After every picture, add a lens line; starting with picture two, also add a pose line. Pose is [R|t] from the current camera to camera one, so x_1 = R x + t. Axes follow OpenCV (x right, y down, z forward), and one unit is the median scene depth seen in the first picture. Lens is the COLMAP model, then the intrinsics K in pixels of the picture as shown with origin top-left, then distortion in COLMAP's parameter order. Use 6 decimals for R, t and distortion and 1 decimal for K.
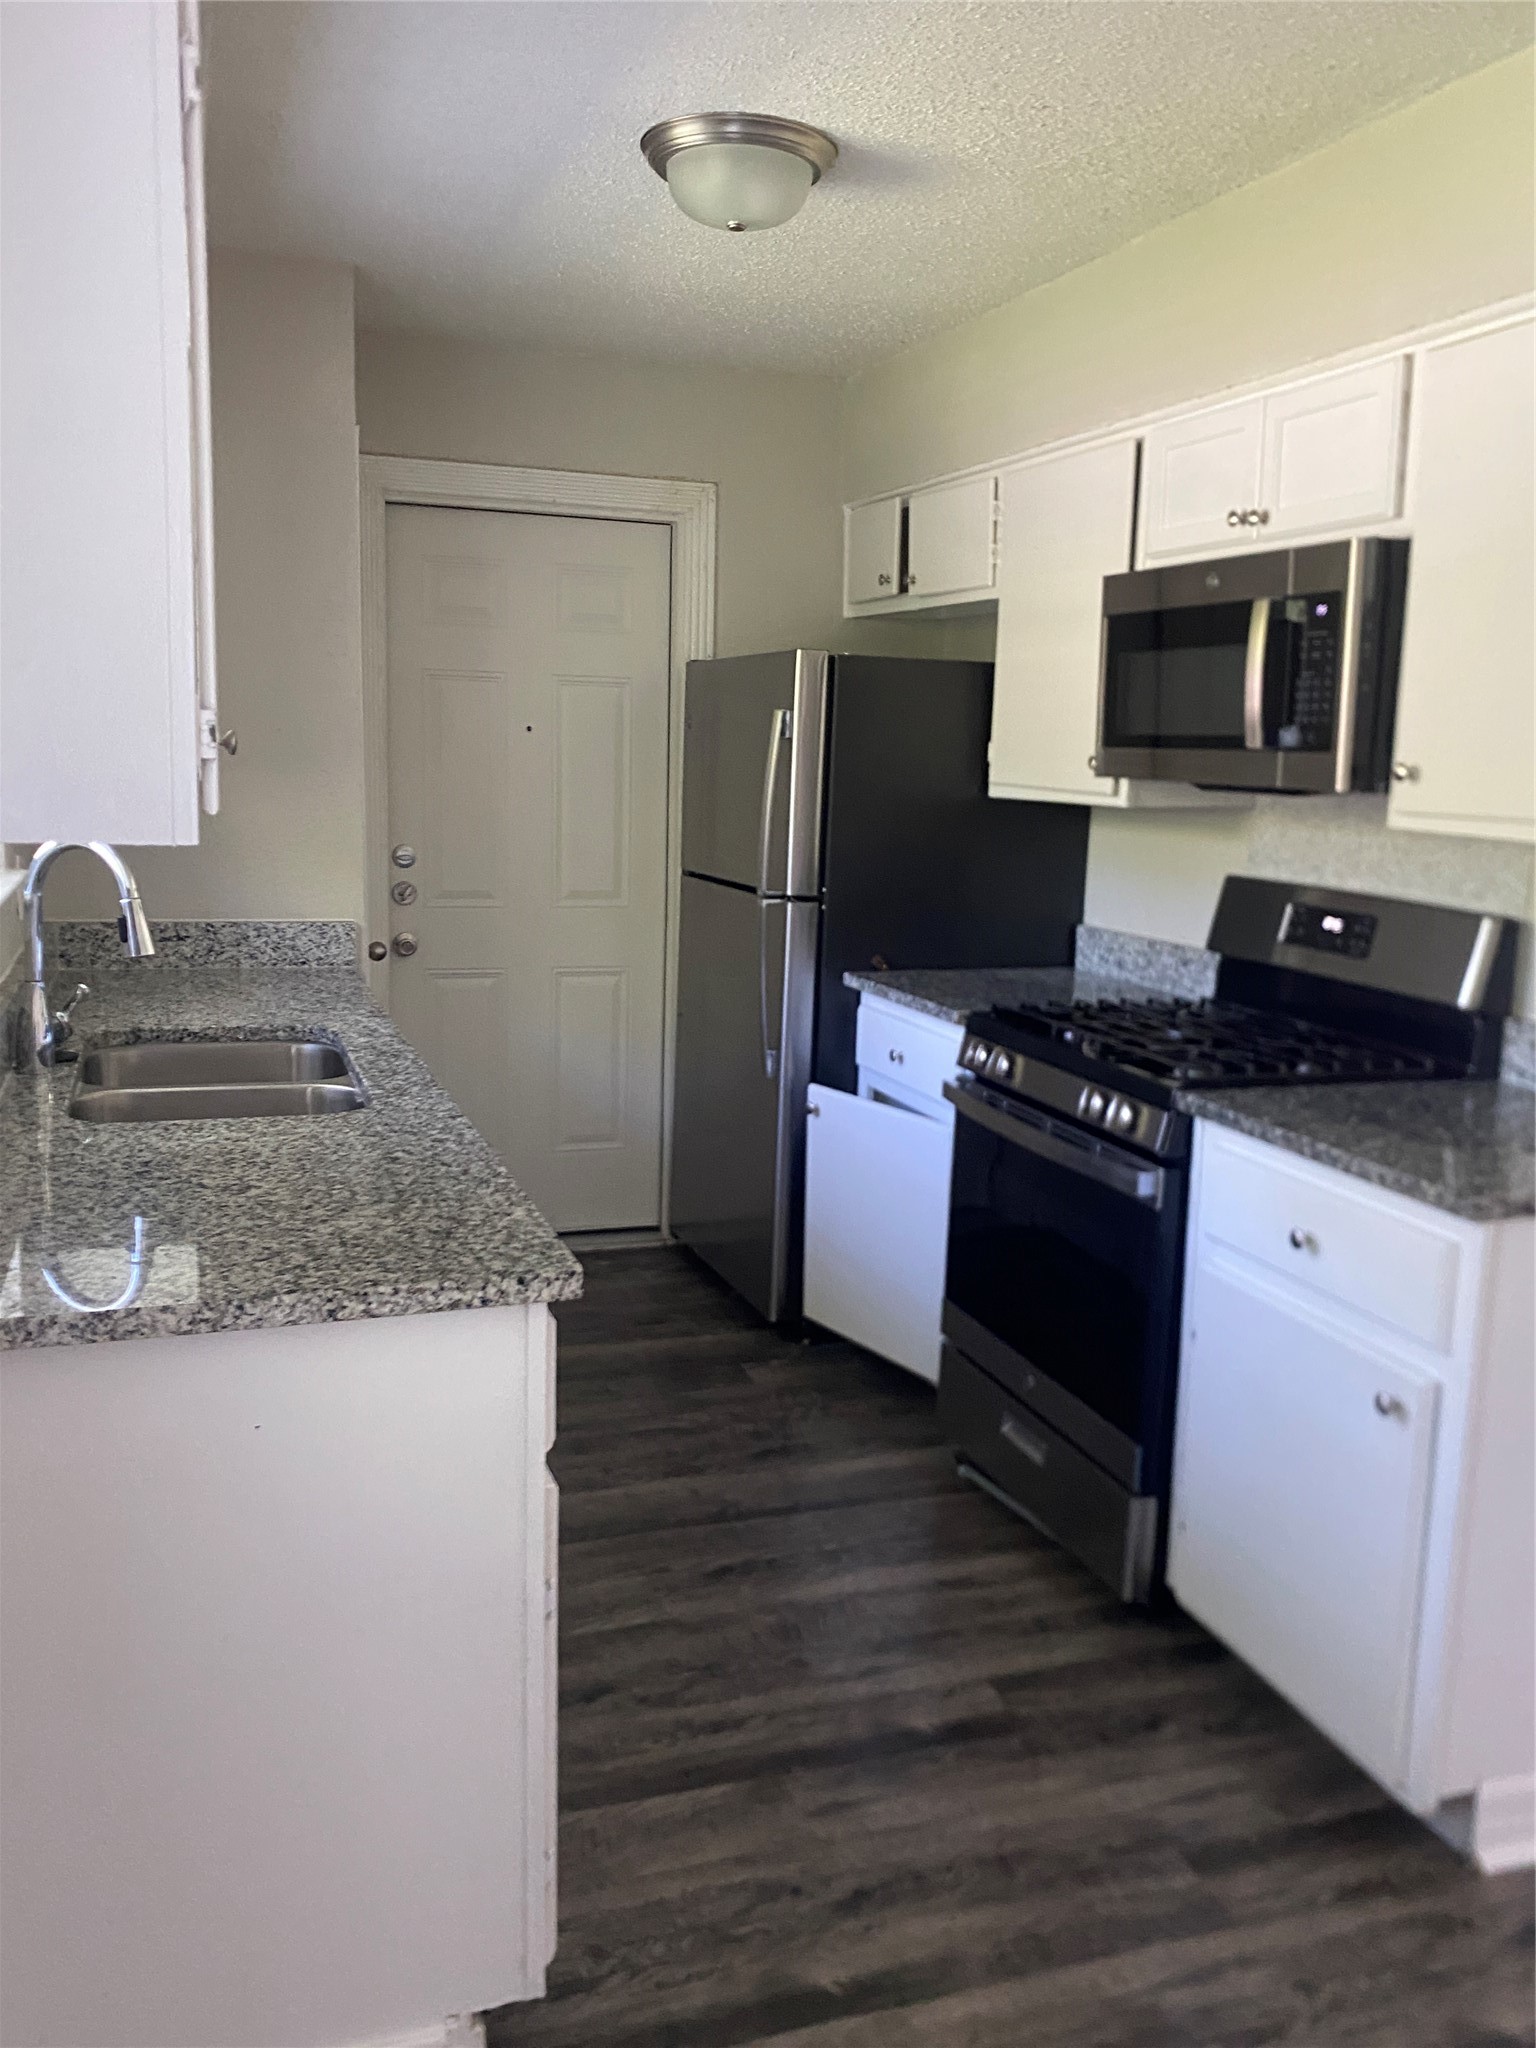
lens RADIAL K [[1662.3, 0, 768.0], [0, 1662.3, 1024.0], [0, 0, 1]] dist [0.051638, -0.123114]
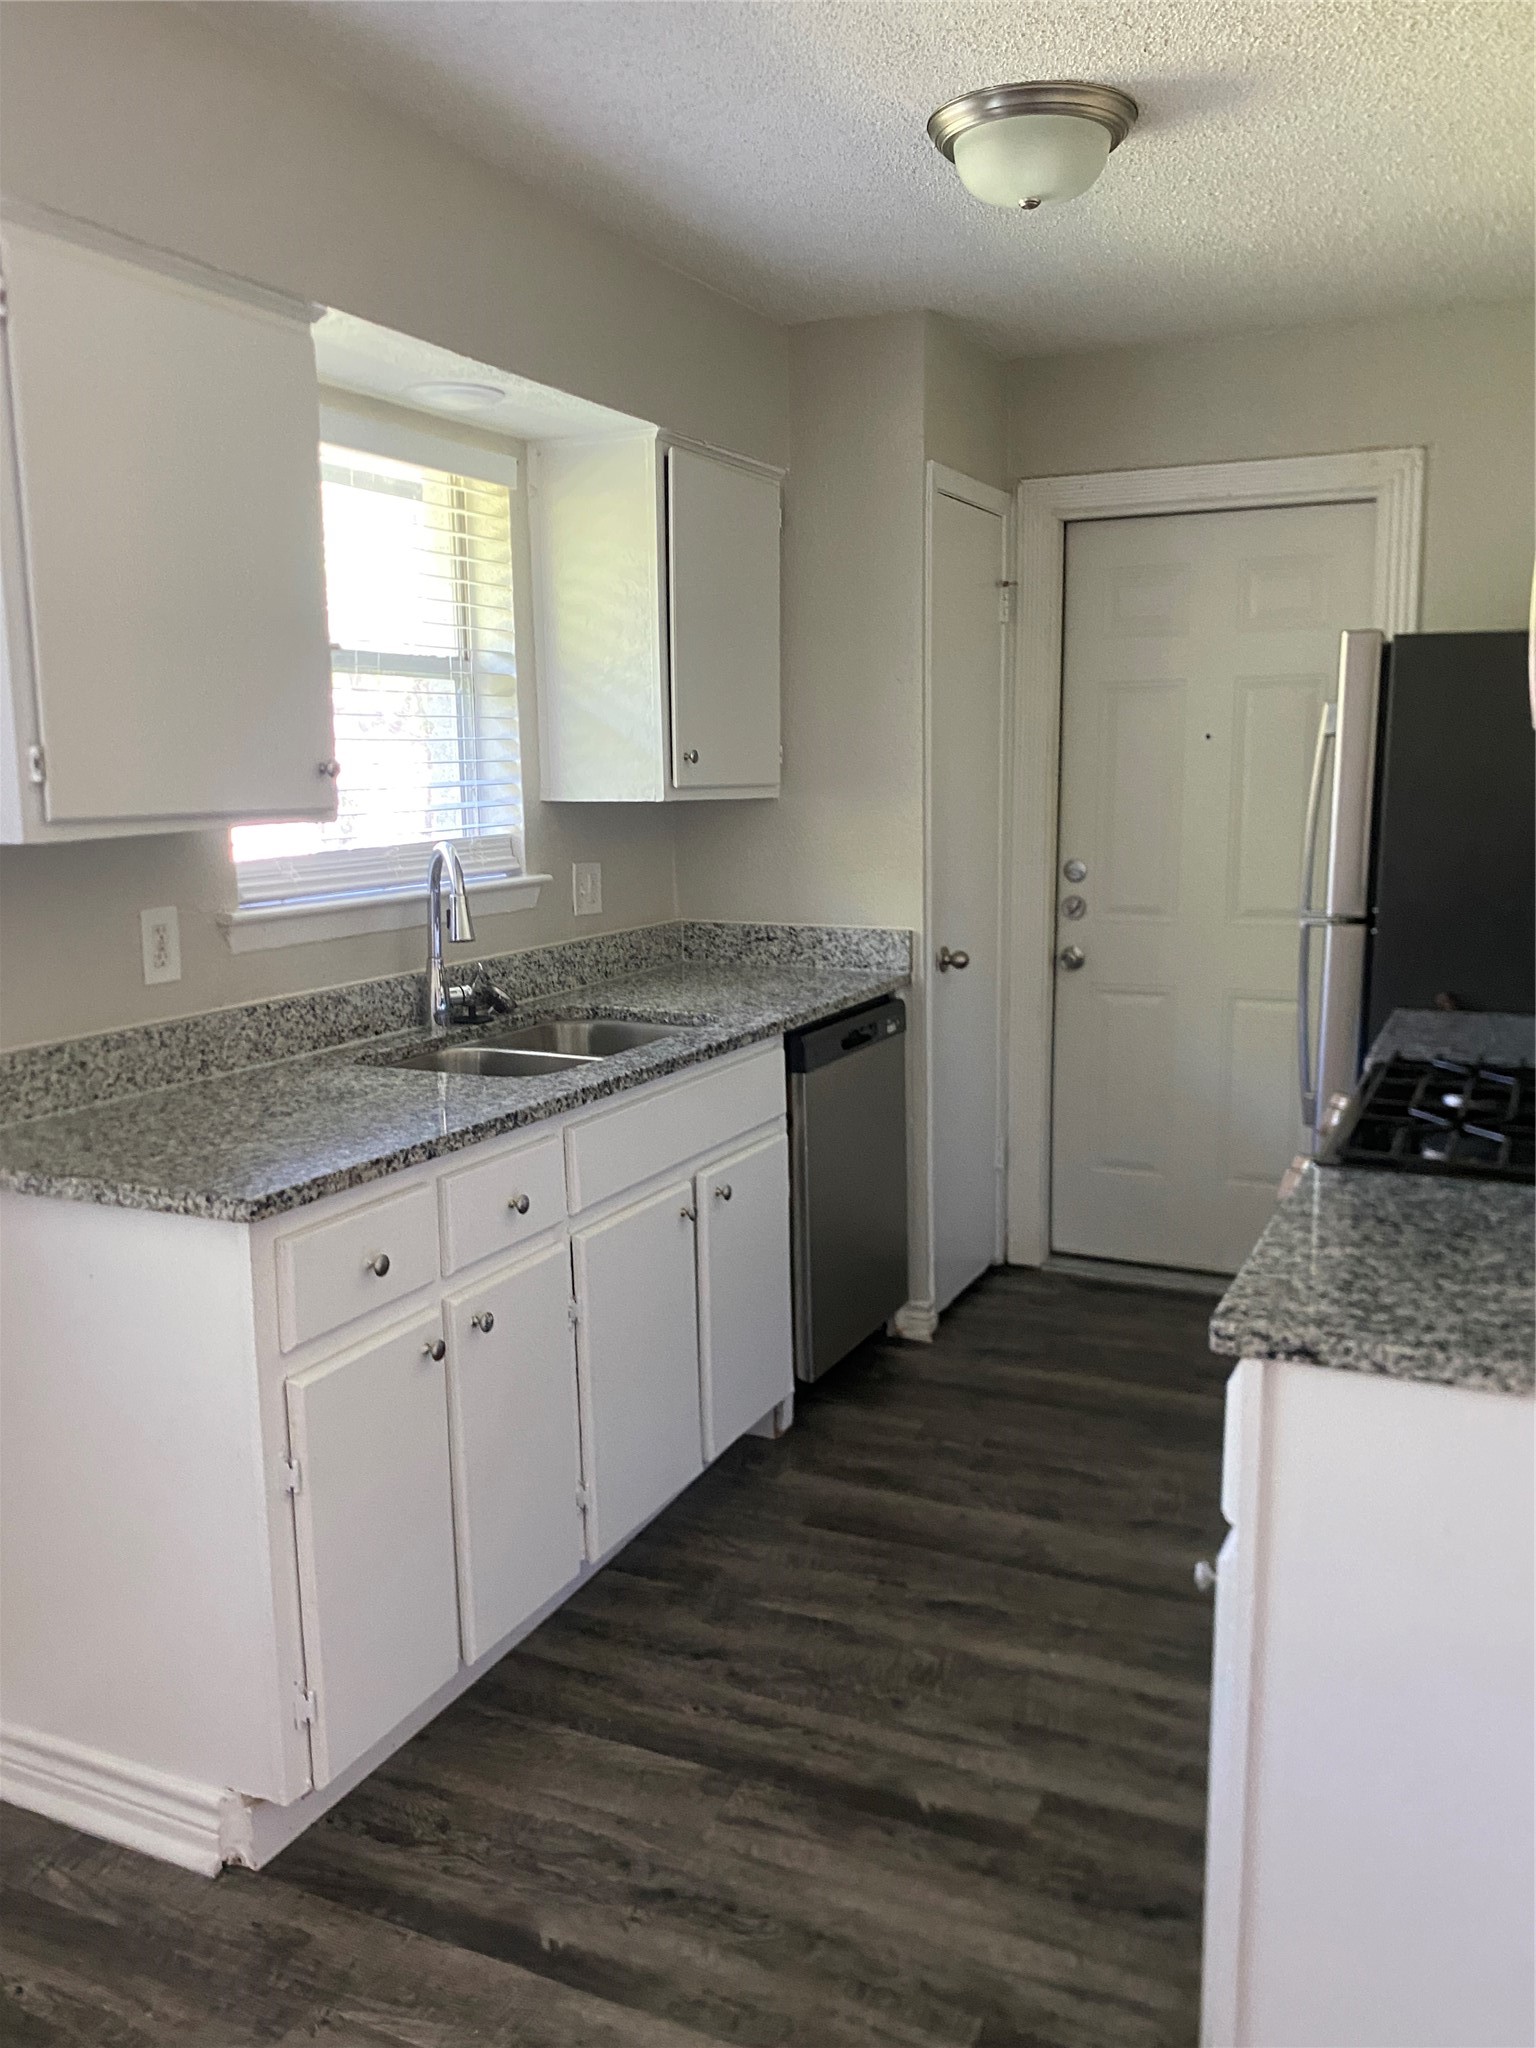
lens RADIAL K [[1682.3, 0, 761.9], [0, 1682.3, 1044.8], [0, 0, 1]] dist [0.003075, -0.008427]
pose [[0.709273, 0.080263, -0.700350, 0.579138], [-0.082261, 0.996133, 0.030852, -0.018249], [0.700118, 0.035728, 0.713133, 0.226509]]
